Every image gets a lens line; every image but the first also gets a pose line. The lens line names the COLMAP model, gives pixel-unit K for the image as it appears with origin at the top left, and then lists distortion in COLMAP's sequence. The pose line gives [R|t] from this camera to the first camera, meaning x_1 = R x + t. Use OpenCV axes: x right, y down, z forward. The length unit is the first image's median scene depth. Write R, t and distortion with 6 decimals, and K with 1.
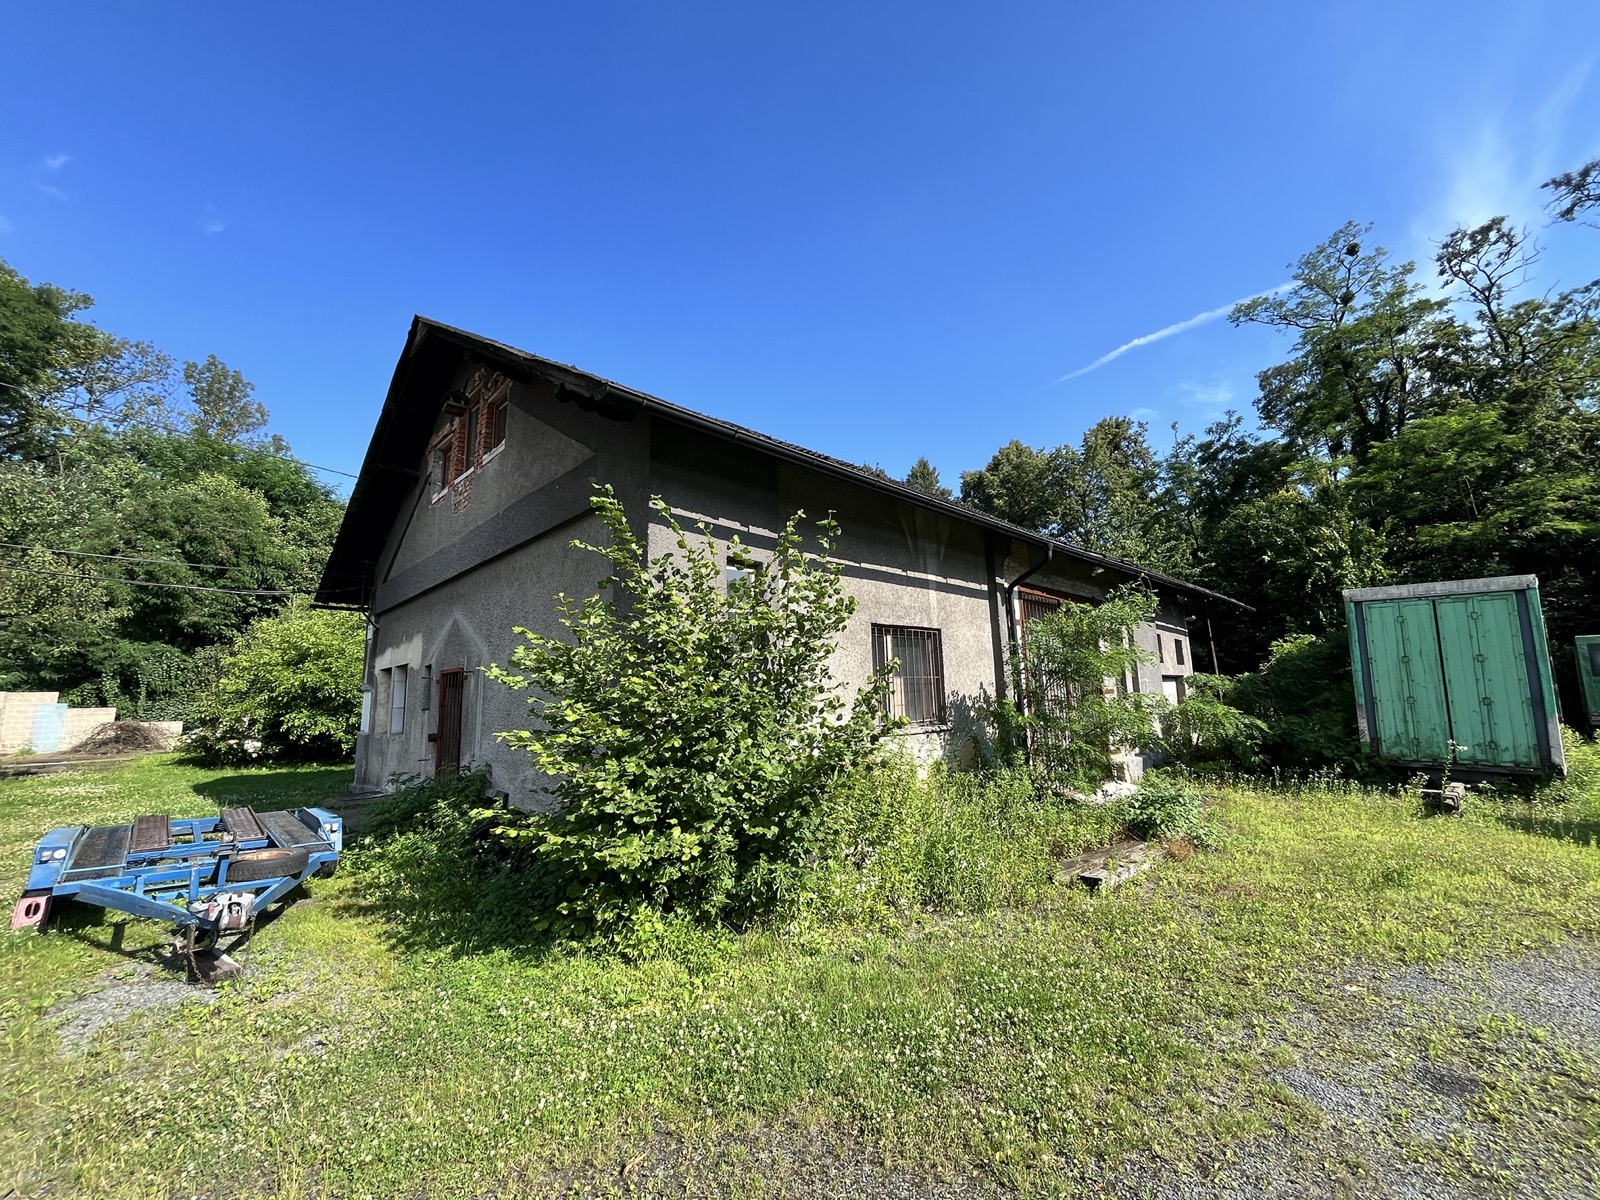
lens RADIAL K [[648.3, 0, 806.0], [0, 648.3, 599.6], [0, 0, 1]] dist [-0.000077, -0.000619]
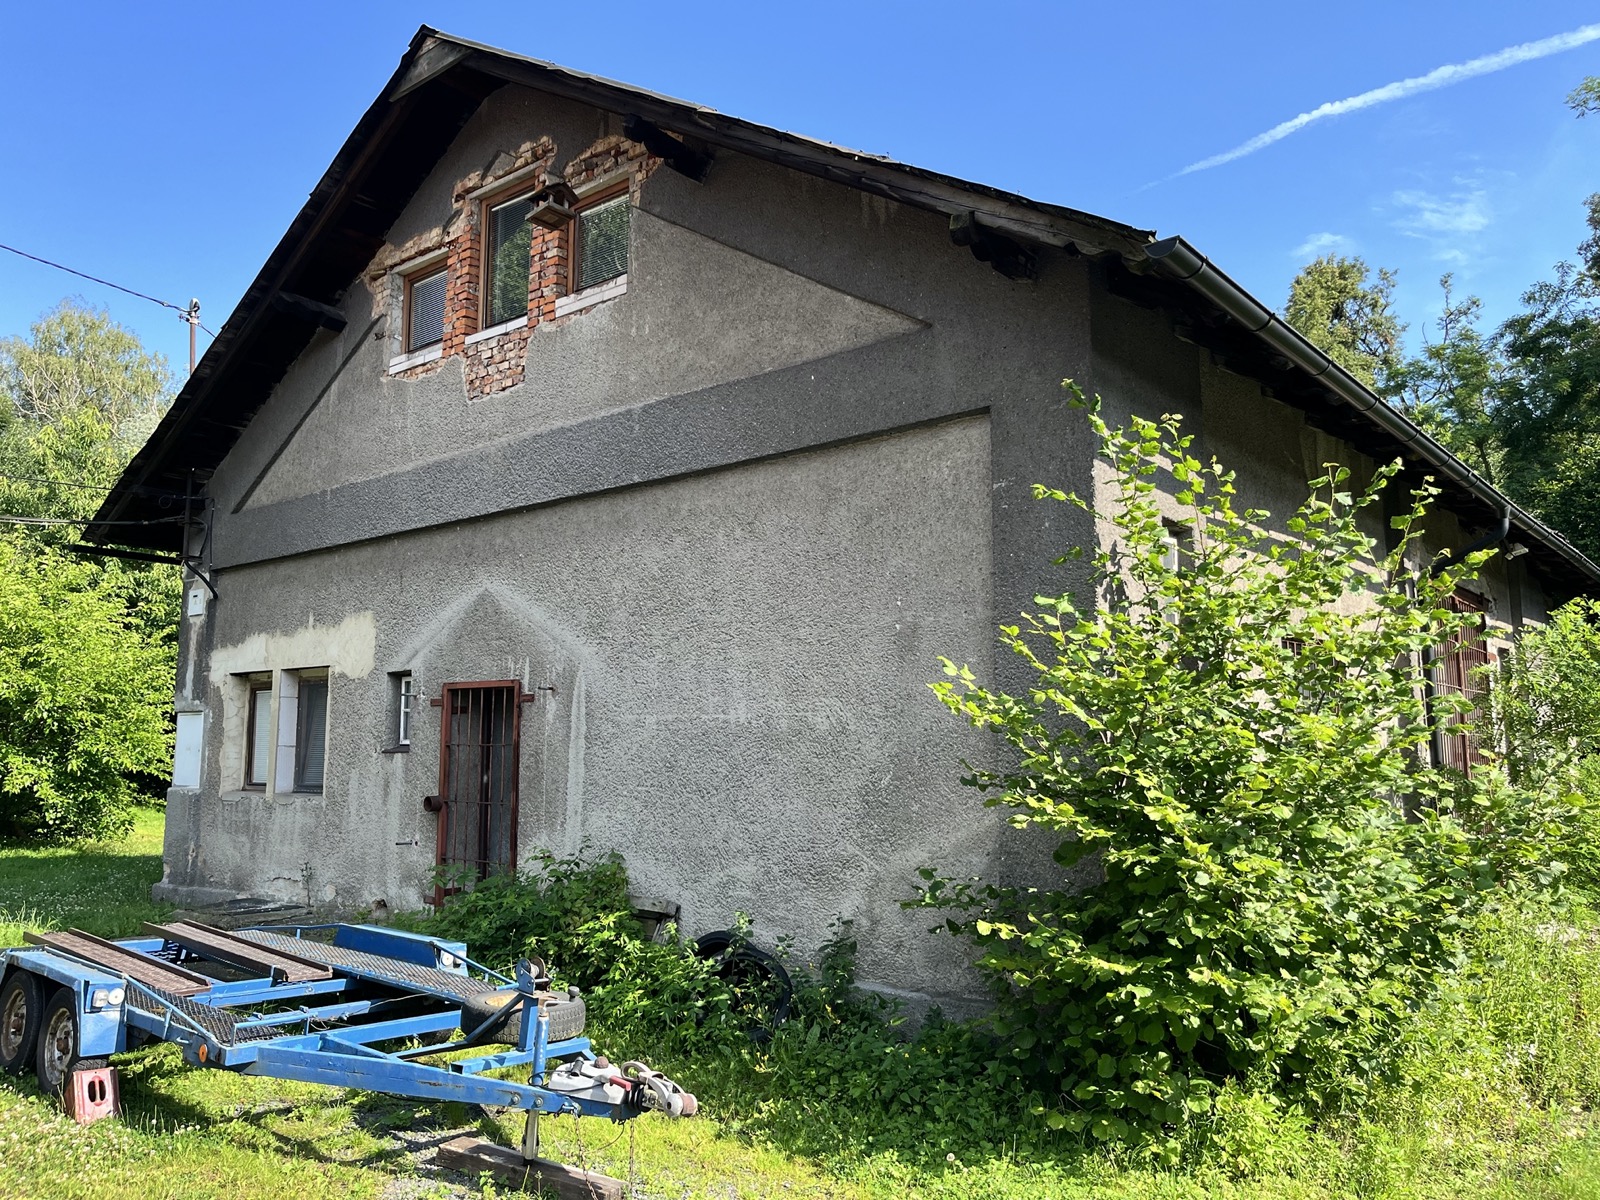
lens RADIAL K [[1211.9, 0, 798.7], [0, 1211.9, 605.0], [0, 0, 1]] dist [0.051274, -0.068145]
pose [[0.995529, 0.042778, 0.084212, -0.211312], [-0.045820, 0.998353, 0.034521, -0.004285], [-0.082597, -0.038226, 0.995850, -0.033109]]
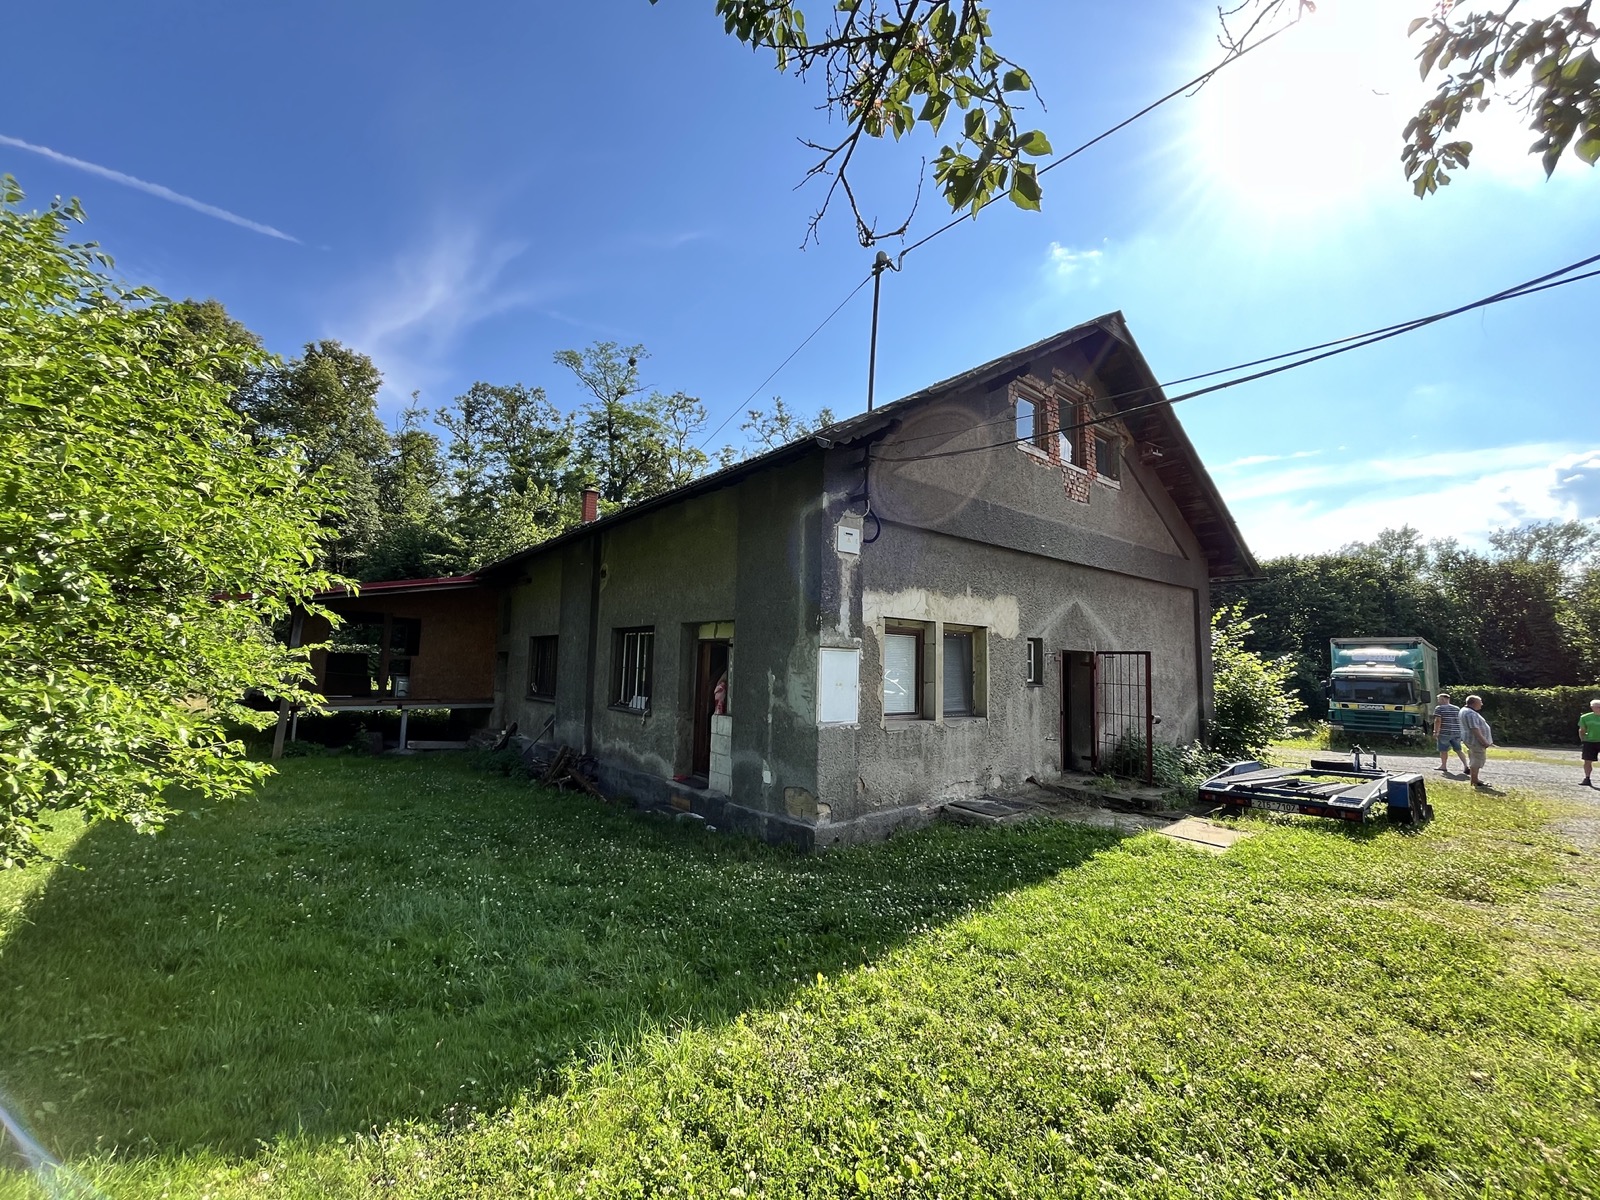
lens RADIAL K [[648.3, 0, 799.5], [0, 648.3, 604.2], [0, 0, 1]] dist [-0.000077, -0.000619]
pose [[0.097368, 0.127770, 0.987013, -0.959405], [-0.181939, 0.977298, -0.108565, 0.134173], [-0.978477, -0.169005, 0.118404, 0.772257]]
